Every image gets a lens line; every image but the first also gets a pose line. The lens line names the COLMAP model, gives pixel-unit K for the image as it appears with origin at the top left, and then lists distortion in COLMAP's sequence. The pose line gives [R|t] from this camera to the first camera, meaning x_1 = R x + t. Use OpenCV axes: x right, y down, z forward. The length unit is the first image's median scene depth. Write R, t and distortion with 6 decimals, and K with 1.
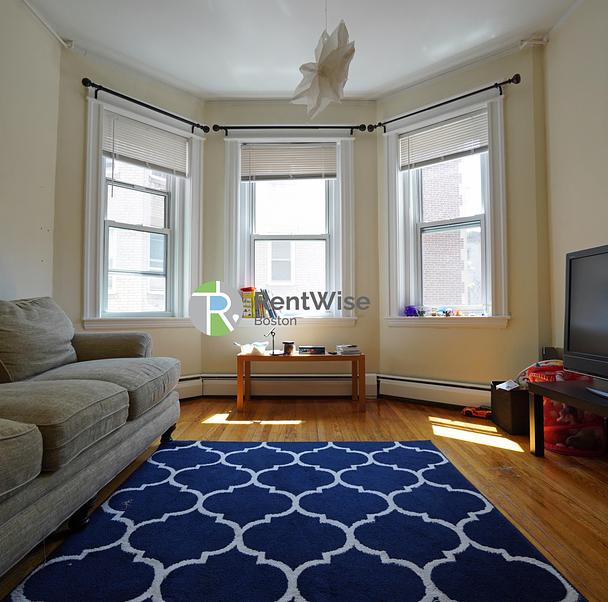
lens RADIAL K [[449.6, 0, 304.1], [0, 449.6, 300.6], [0, 0, 1]] dist [-0.001765, 0.002062]
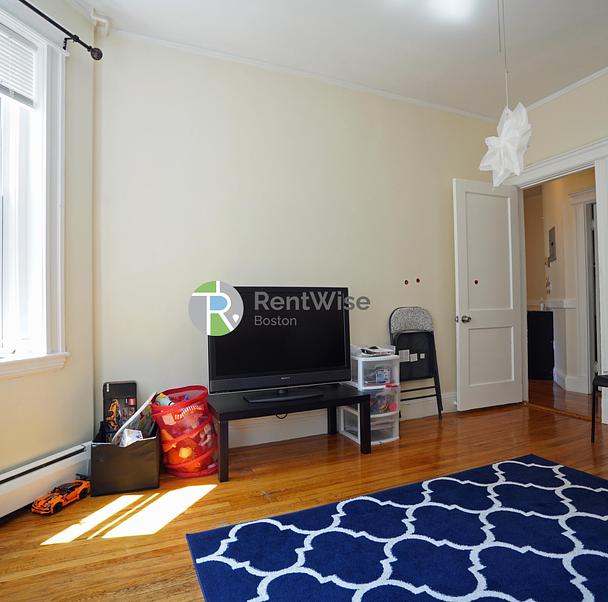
lens RADIAL K [[449.6, 0, 304.2], [0, 449.6, 300.2], [0, 0, 1]] dist [-0.001765, 0.002062]
pose [[-0.445068, 0.011838, 0.895419, -0.574264], [-0.006948, 0.999837, -0.016672, -0.062755], [-0.895470, -0.013641, -0.444913, 1.524867]]
